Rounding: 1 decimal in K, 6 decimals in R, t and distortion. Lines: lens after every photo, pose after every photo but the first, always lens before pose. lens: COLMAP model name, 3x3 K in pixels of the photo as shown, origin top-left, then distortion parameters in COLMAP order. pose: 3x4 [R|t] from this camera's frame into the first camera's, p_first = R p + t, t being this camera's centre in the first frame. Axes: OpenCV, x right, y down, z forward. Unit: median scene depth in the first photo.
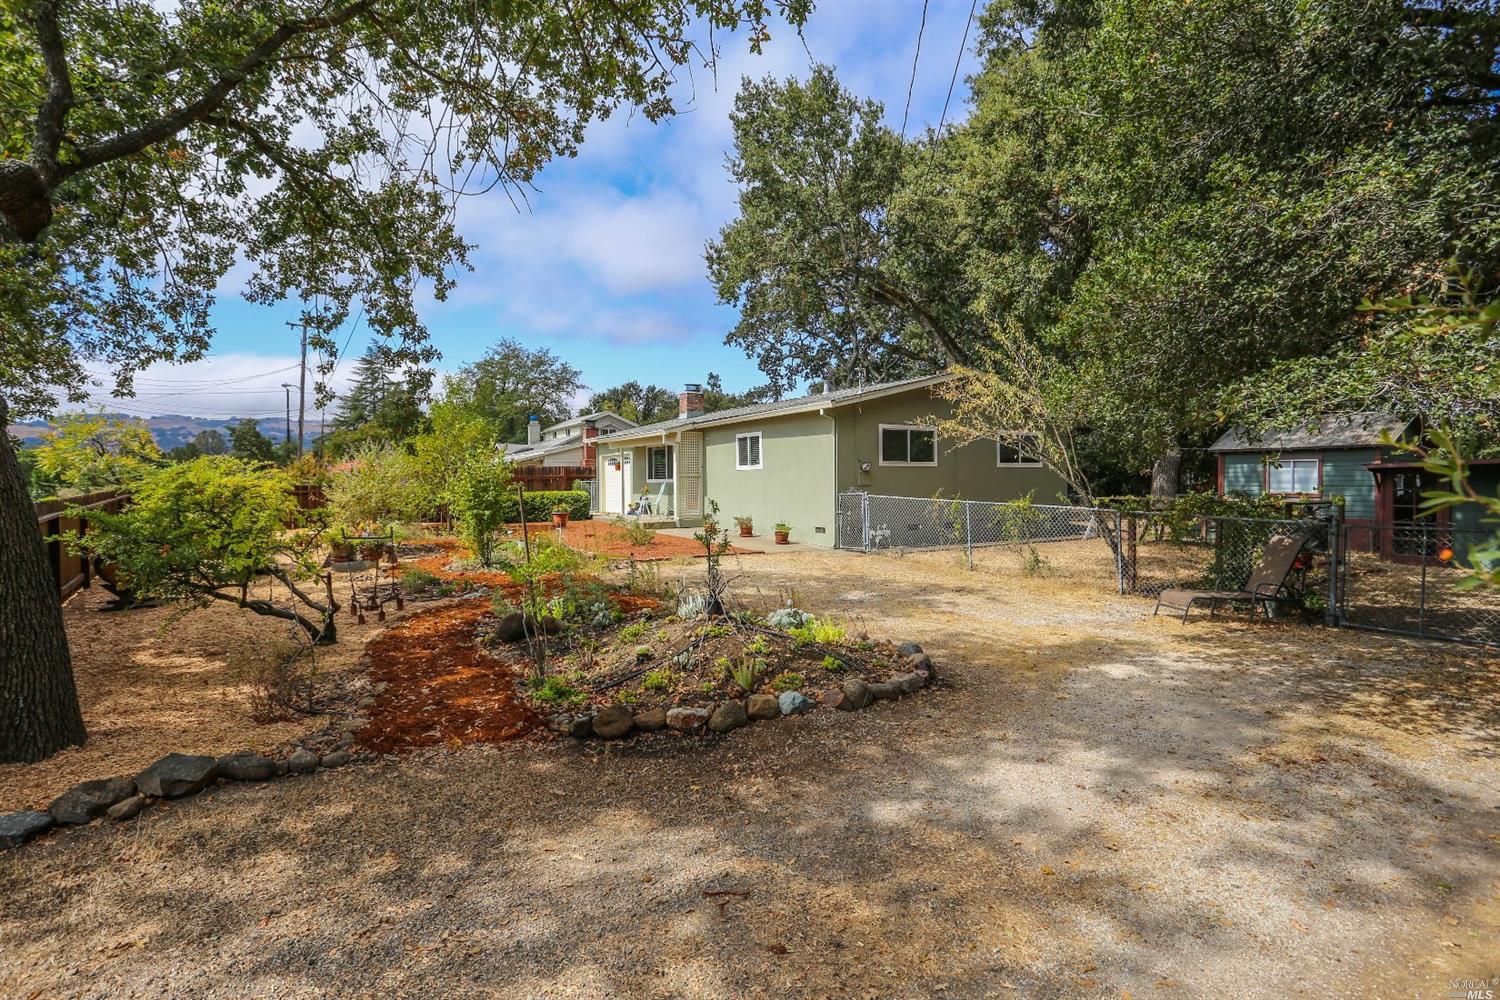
lens RADIAL K [[751.6, 0, 749.1], [0, 751.6, 491.8], [0, 0, 1]] dist [-0.066414, 0.026260]
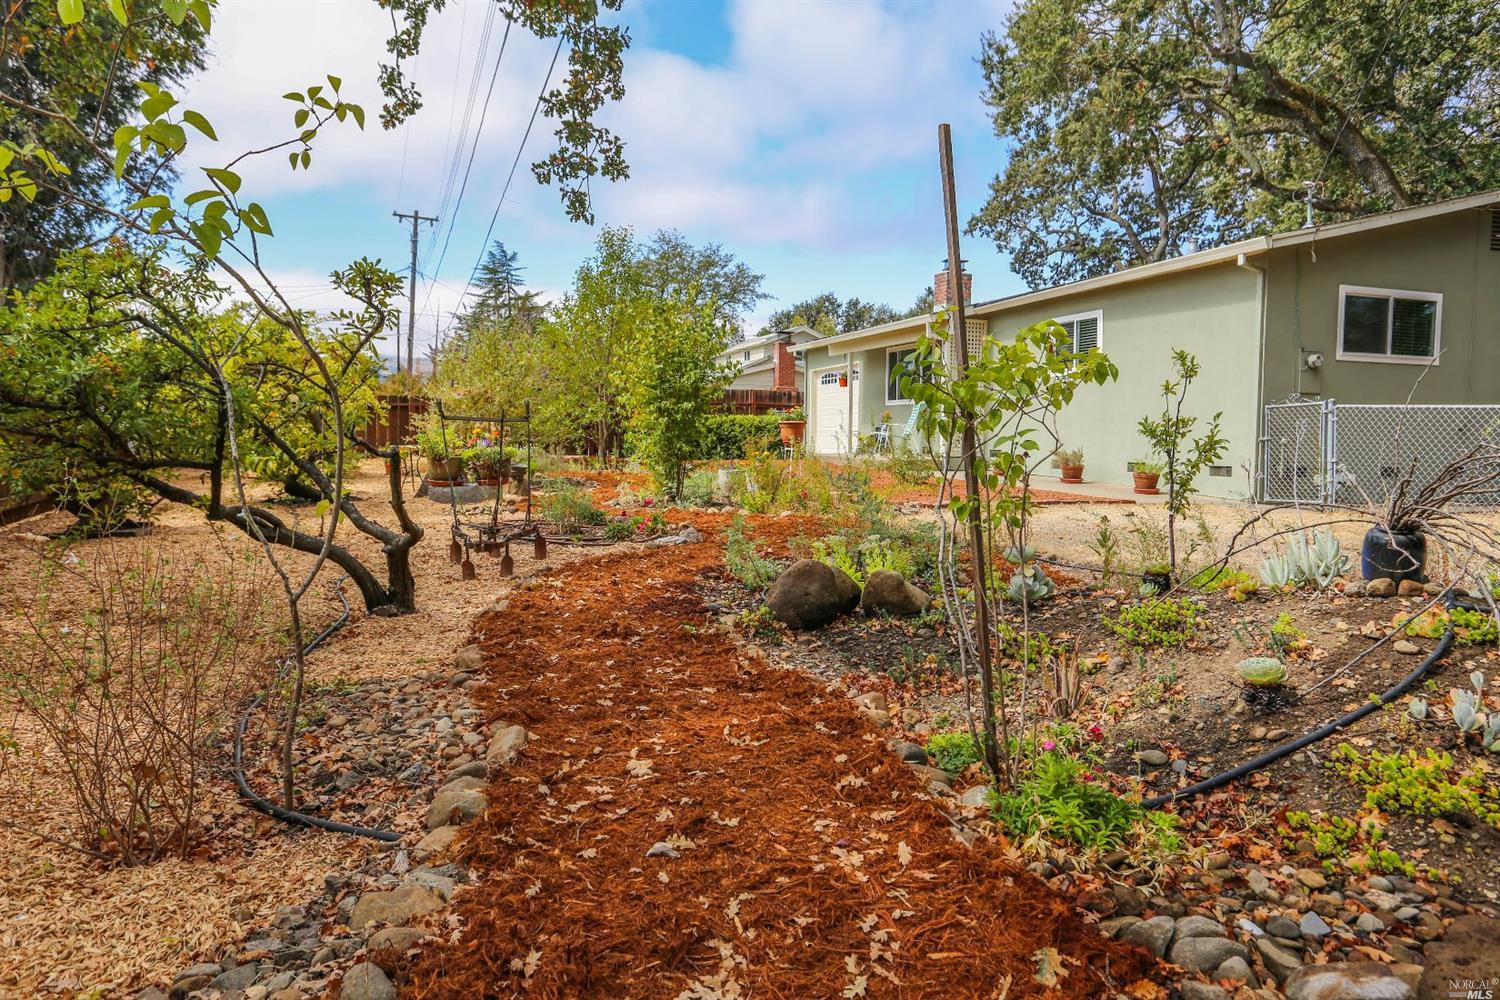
lens RADIAL K [[980.2, 0, 750.0], [0, 980.2, 500.0], [0, 0, 1]] dist [-0.078307, 0.092247]
pose [[0.976565, 0.031088, -0.212964, -0.098721], [-0.020938, 0.998542, 0.049754, 0.043457], [0.214200, -0.044129, 0.975792, 0.197038]]
